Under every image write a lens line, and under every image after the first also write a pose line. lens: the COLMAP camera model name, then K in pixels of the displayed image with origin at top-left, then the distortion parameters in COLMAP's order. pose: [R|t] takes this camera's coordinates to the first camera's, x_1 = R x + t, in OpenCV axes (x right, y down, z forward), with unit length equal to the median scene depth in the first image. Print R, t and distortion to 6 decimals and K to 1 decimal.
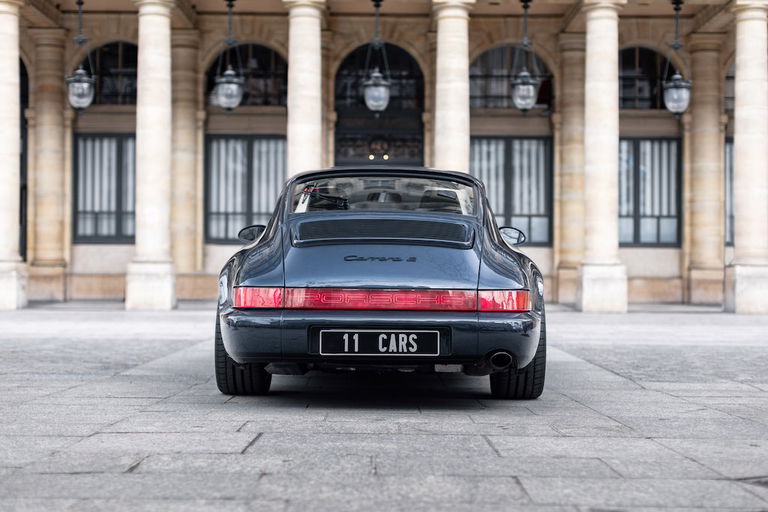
lens RADIAL K [[1135.5, 0, 404.2], [0, 1135.5, 253.5], [0, 0, 1]] dist [-0.003128, 0.000000]
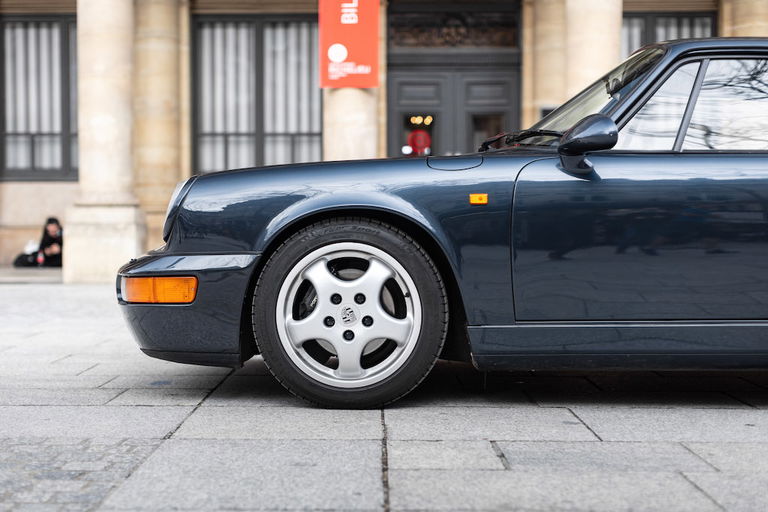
lens RADIAL K [[1135.5, 0, 384.7], [0, 1135.5, 254.3], [0, 0, 1]] dist [-0.003128, 0.000000]
pose [[0.999722, -0.007153, -0.022459, -0.052290], [0.008070, 0.999125, 0.041028, 0.009671], [0.022146, -0.041198, 0.998906, 0.359222]]
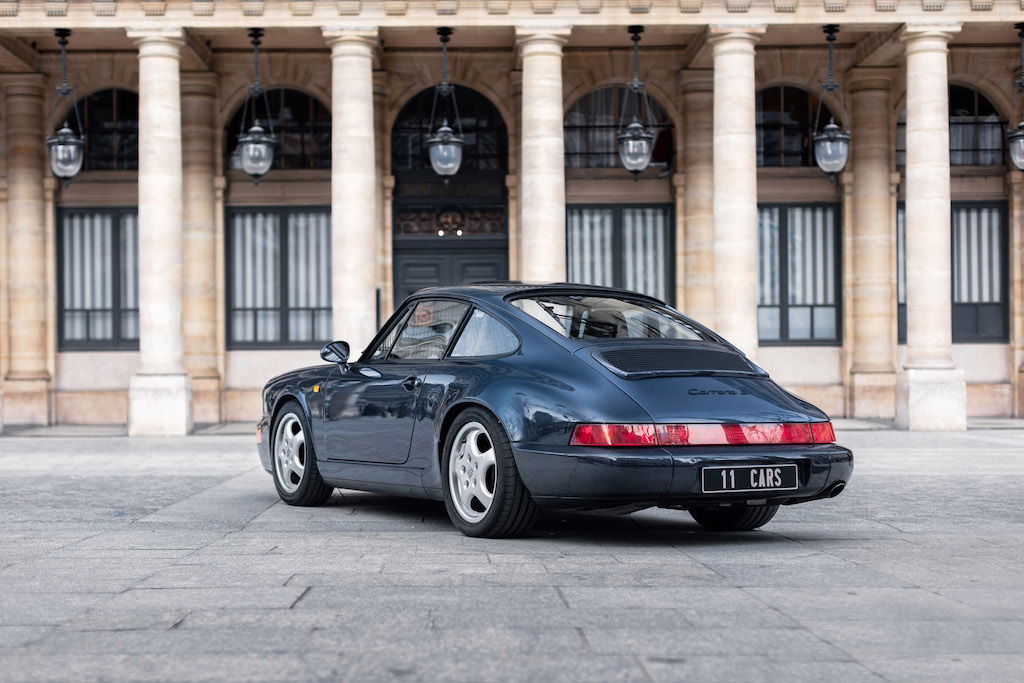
lens RADIAL K [[1514.1, 0, 467.4], [0, 1514.1, 351.3], [0, 0, 1]] dist [-0.003128, 0.000000]
pose [[0.999793, -0.014554, -0.014222, 0.003247], [0.014556, 0.999894, 0.000076, -0.004739], [0.014220, -0.000283, 0.999899, -0.034681]]
